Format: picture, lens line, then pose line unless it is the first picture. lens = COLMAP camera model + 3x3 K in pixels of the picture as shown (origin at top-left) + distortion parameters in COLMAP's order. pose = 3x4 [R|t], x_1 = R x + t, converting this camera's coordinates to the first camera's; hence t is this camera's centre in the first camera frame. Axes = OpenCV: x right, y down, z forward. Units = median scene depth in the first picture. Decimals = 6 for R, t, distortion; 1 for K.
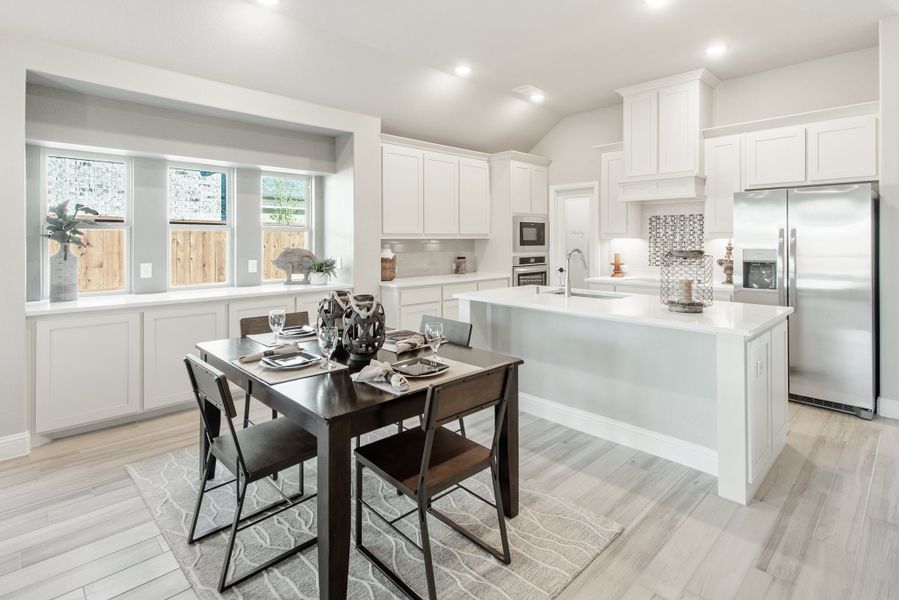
lens RADIAL K [[453.3, 0, 463.1], [0, 453.3, 240.7], [0, 0, 1]] dist [0.017041, -0.005831]
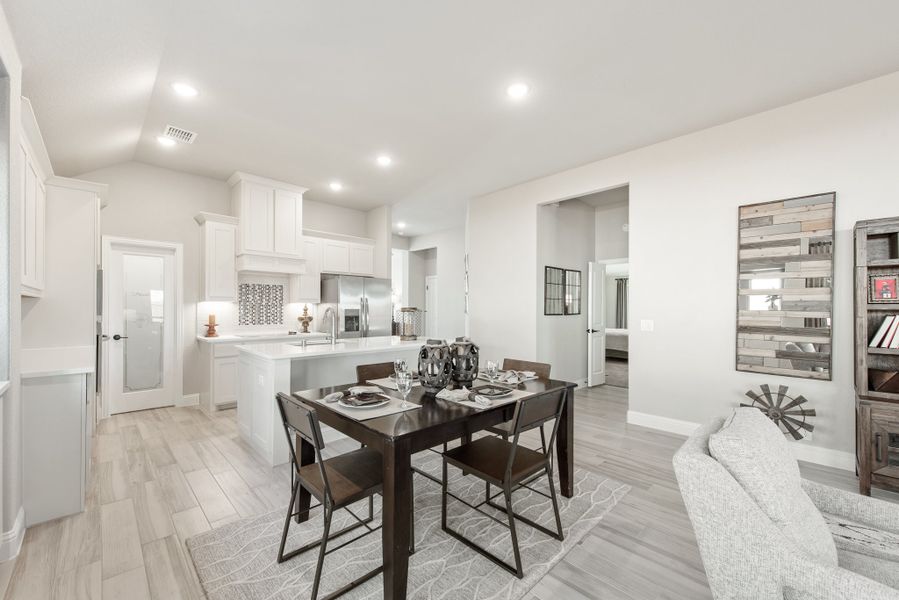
lens RADIAL K [[361.3, 0, 449.7], [0, 361.3, 307.5], [0, 0, 1]] dist [0.010039, -0.002434]
pose [[0.019008, 0.008966, 0.999779, -0.600164], [0.000470, 0.999960, -0.008976, 0.020258], [-0.999819, 0.000641, 0.019003, 0.478334]]
